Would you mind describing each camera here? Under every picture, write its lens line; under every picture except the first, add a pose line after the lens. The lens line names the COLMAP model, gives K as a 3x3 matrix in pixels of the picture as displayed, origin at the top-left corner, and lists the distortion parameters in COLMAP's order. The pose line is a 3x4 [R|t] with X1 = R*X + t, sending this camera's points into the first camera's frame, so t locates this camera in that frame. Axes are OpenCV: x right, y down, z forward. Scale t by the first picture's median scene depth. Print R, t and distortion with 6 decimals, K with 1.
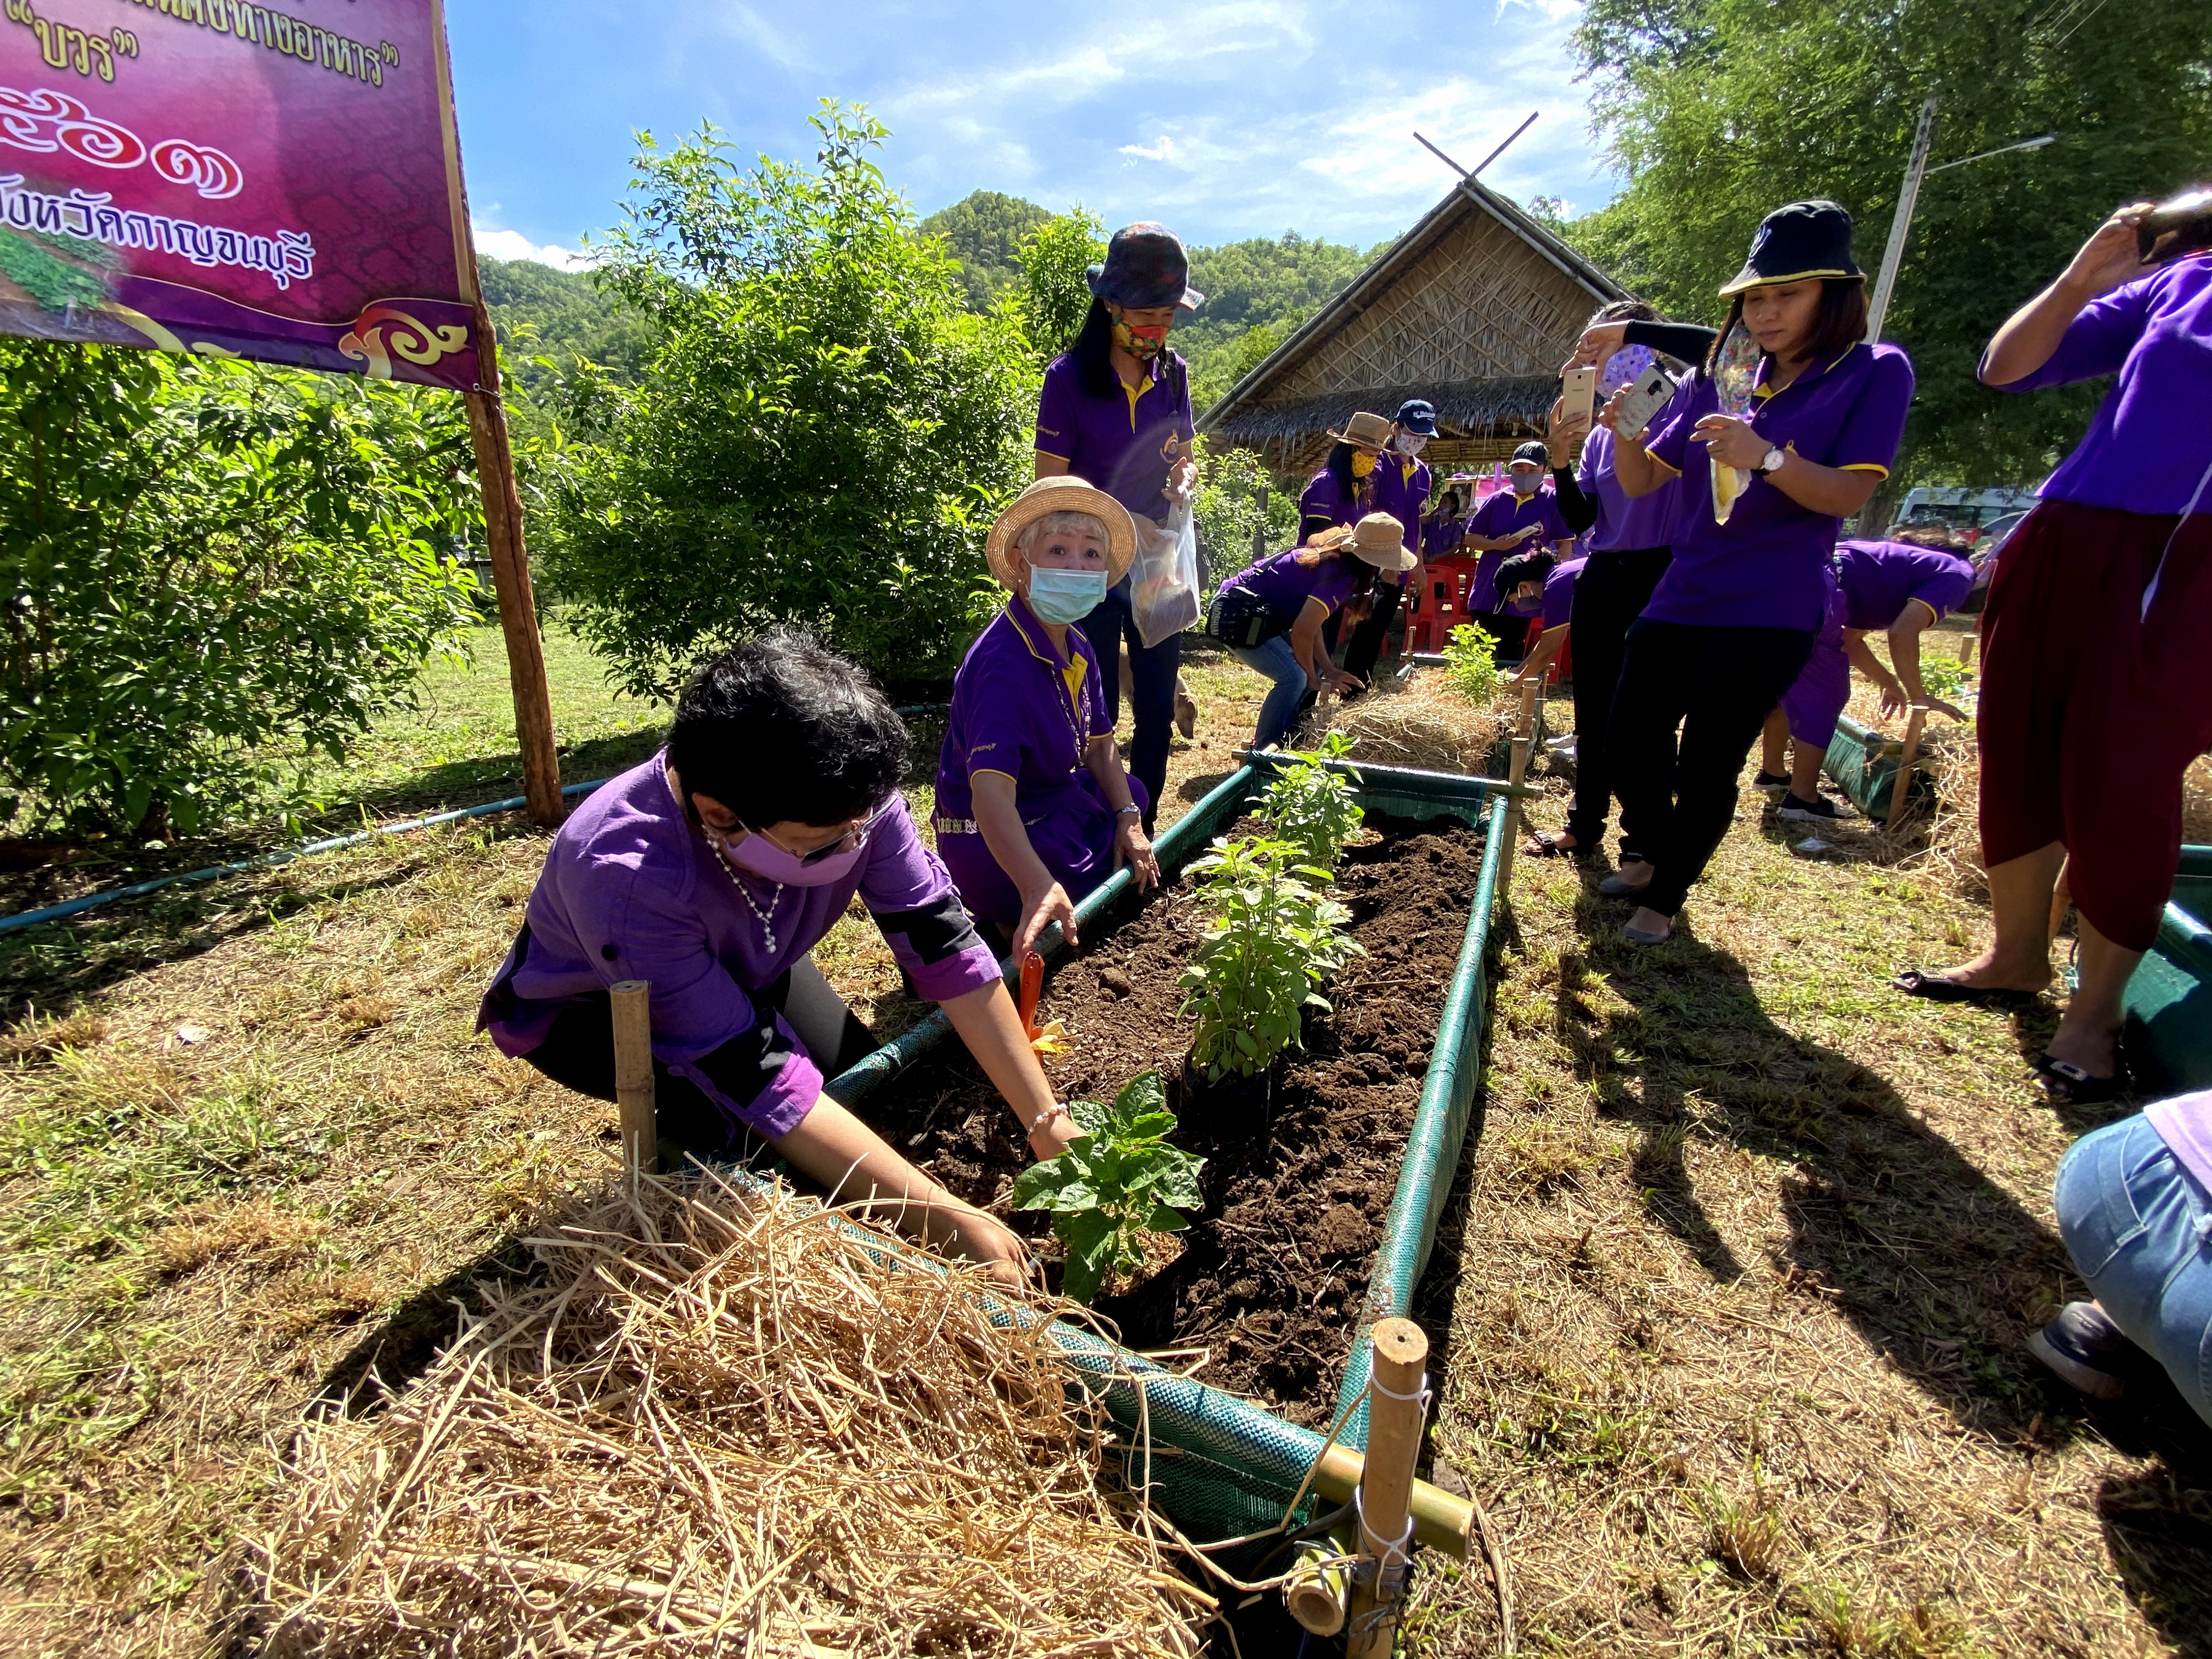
lens RADIAL K [[913.4, 0, 1096.9], [0, 913.4, 825.3], [0, 0, 1]] dist [0.012296, -0.014094]
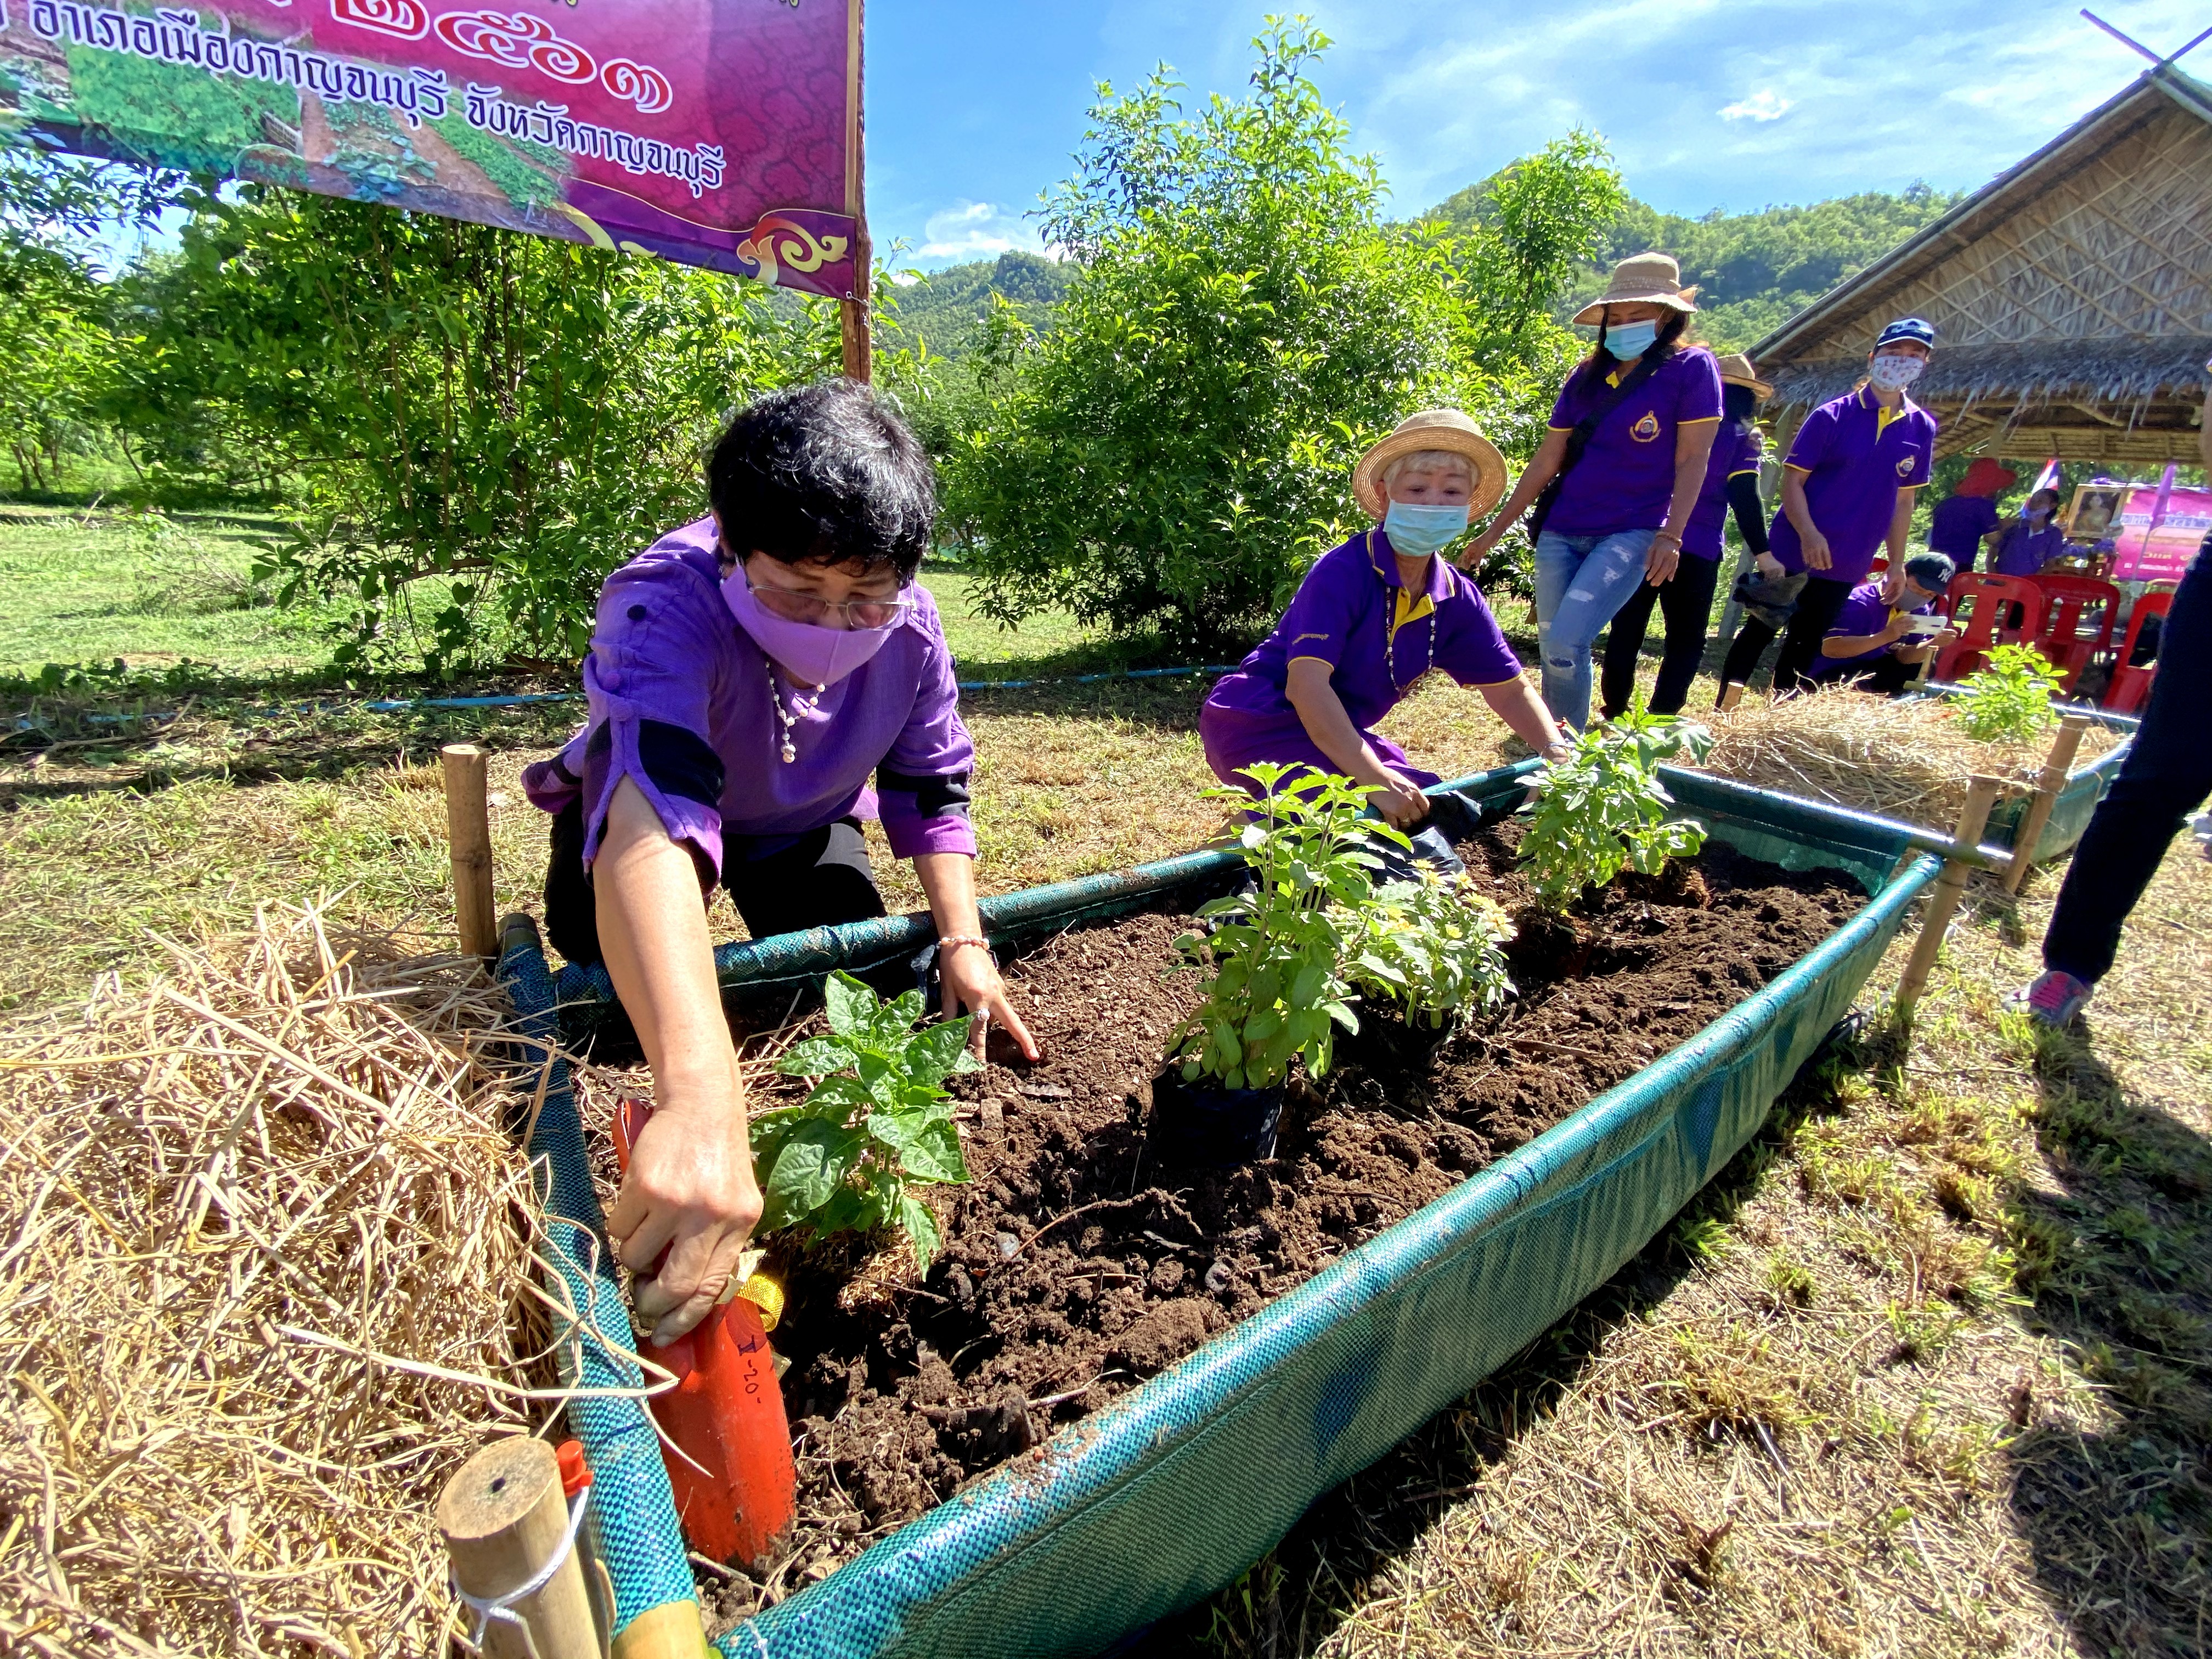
lens RADIAL K [[913.4, 0, 1096.9], [0, 913.4, 825.3], [0, 0, 1]] dist [0.012296, -0.014094]
pose [[0.889102, 0.199897, -0.411752, 0.182577], [-0.196850, 0.979143, 0.050291, 0.032329], [0.413217, 0.036339, 0.909907, 0.163696]]
